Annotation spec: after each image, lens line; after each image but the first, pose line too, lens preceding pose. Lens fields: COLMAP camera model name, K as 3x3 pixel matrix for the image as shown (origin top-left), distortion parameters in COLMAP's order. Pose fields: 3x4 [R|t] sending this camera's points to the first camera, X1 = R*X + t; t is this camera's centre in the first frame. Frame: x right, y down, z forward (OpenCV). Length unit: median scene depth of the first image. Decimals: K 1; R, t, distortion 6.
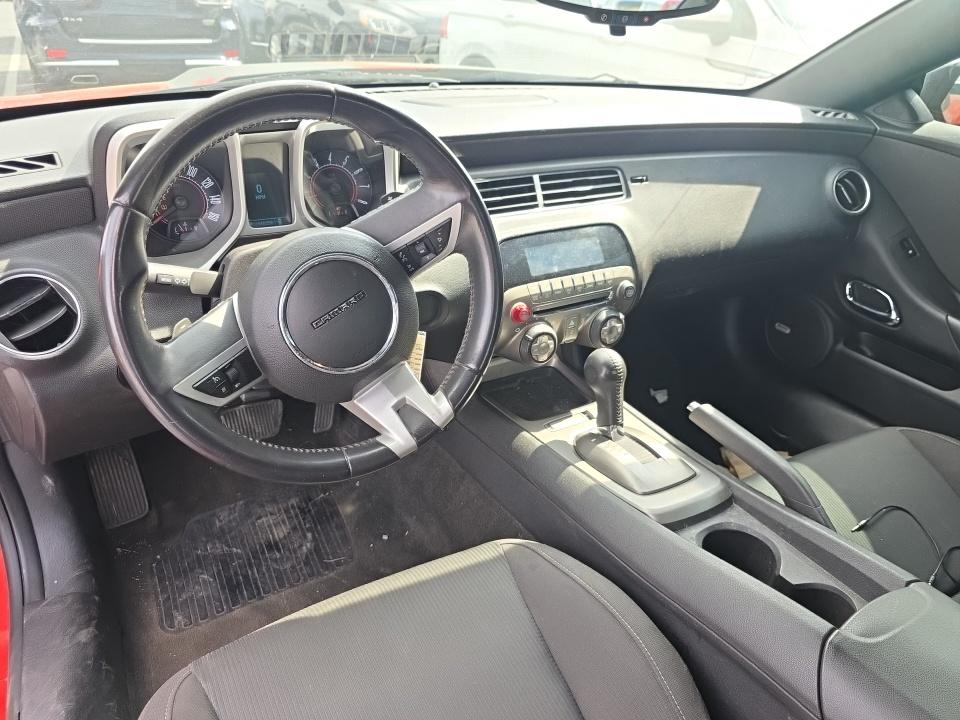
lens RADIAL K [[684.0, 0, 497.0], [0, 684.0, 359.5], [0, 0, 1]] dist [0.022410, -0.033194]
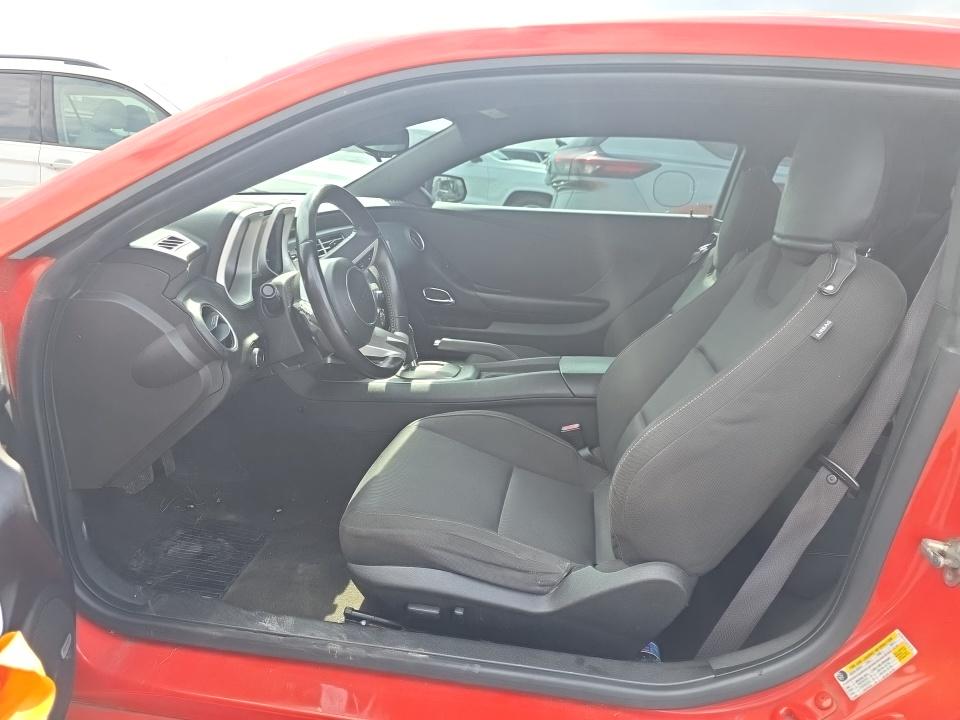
lens RADIAL K [[684.0, 0, 497.0], [0, 684.0, 359.5], [0, 0, 1]] dist [0.022410, -0.033194]
pose [[0.601621, -0.240256, 0.761793, -0.869116], [0.363701, 0.931493, 0.006546, 0.128178], [-0.711177, 0.273127, 0.647787, -0.275020]]
